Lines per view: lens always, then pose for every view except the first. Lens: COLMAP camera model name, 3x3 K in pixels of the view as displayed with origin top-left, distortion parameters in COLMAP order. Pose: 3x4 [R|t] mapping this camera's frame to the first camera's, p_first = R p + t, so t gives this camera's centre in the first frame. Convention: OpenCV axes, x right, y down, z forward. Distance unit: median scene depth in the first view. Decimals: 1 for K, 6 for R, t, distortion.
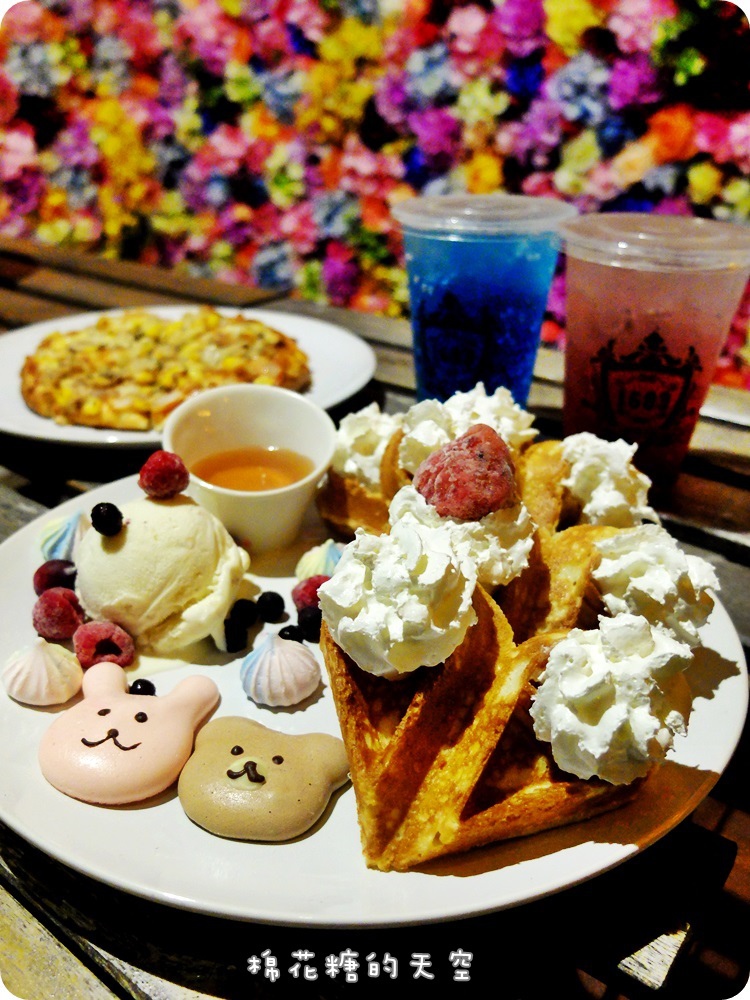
lens RADIAL K [[736.0, 0, 375.0], [0, 736.0, 500.0], [0, 0, 1]] dist [-0.023393, -0.006572]
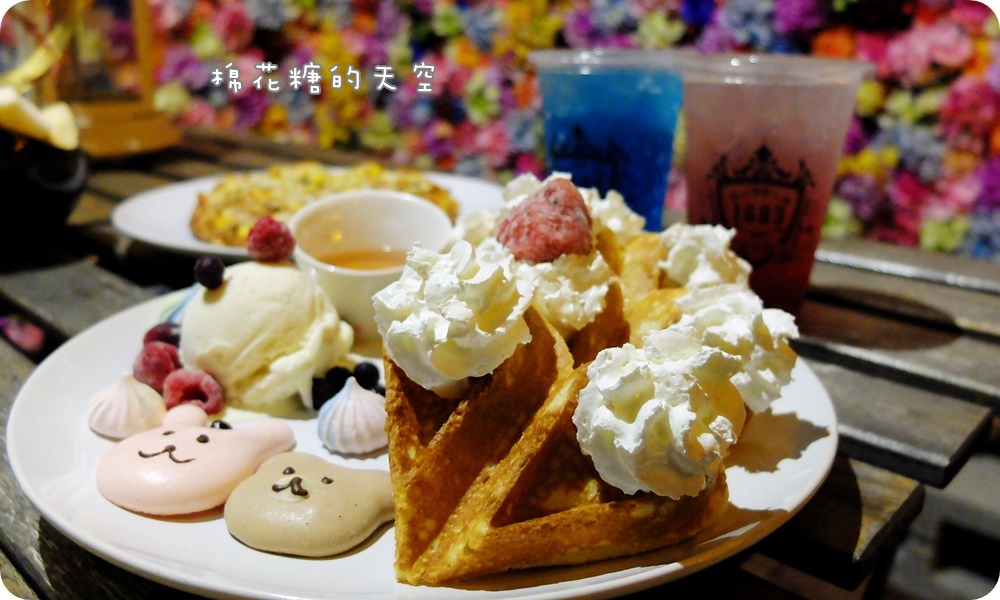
lens RADIAL K [[719.4, 0, 539.5], [0, 719.4, 298.0], [0, 0, 1]] dist [-0.037428, 0.003755]
pose [[0.997703, 0.019358, -0.064913, 0.175373], [-0.031294, 0.981621, -0.188255, 0.242198], [0.060075, 0.189854, 0.979973, 0.031418]]
